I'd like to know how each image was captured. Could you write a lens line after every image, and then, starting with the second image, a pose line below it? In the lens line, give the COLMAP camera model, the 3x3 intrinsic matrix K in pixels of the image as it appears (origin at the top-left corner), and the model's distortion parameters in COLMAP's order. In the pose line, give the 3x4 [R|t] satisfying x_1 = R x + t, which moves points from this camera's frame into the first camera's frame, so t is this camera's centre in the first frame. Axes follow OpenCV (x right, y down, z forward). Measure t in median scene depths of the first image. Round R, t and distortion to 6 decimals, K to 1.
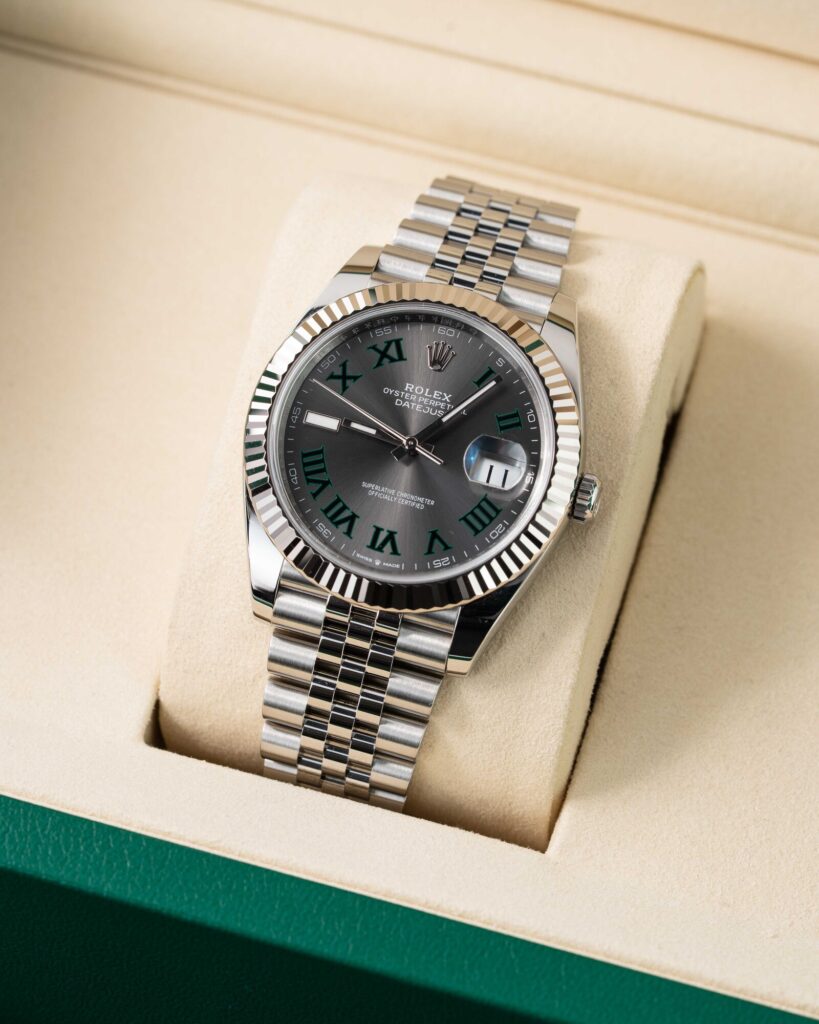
lens RADIAL K [[3696.2, 0, 411.8], [0, 3696.2, 512.6], [0, 0, 1]] dist [0.029641, 0.000000]
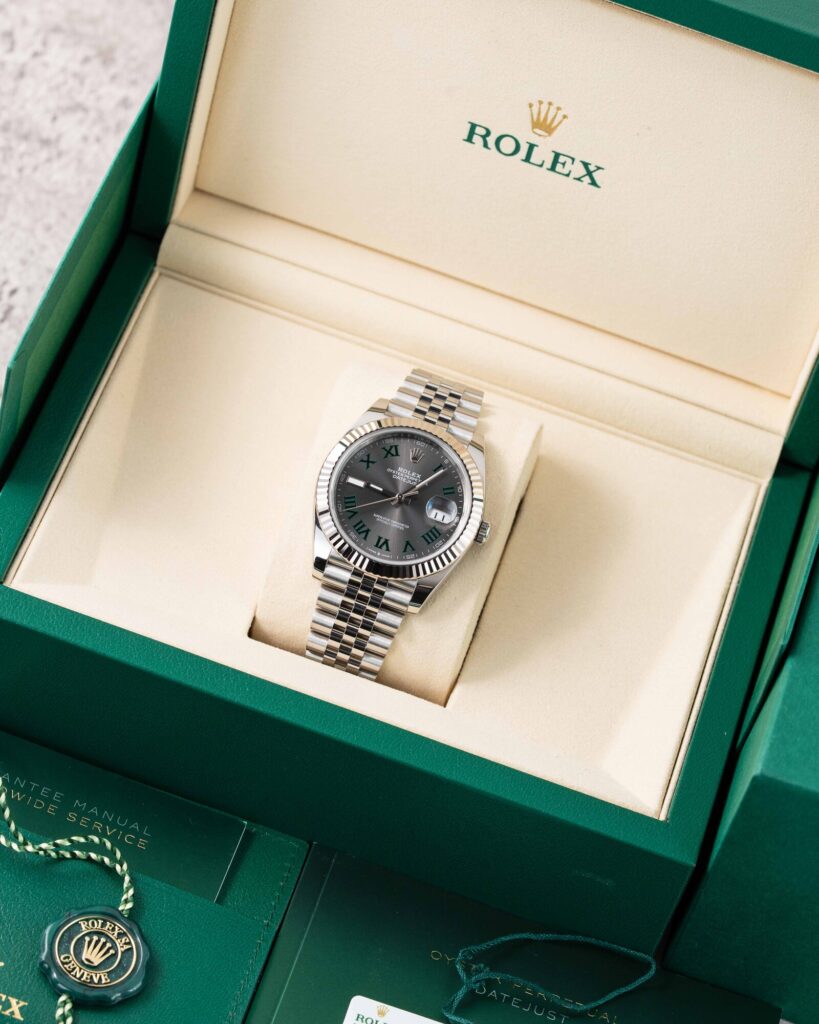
lens RADIAL K [[3696.2, 0, 408.9], [0, 3696.2, 511.7], [0, 0, 1]] dist [0.029641, 0.000000]
pose [[0.987908, 0.095534, 0.122113, -0.238790], [-0.086551, 0.993277, -0.076873, 0.142594], [-0.128636, 0.065375, 0.989535, -0.986008]]
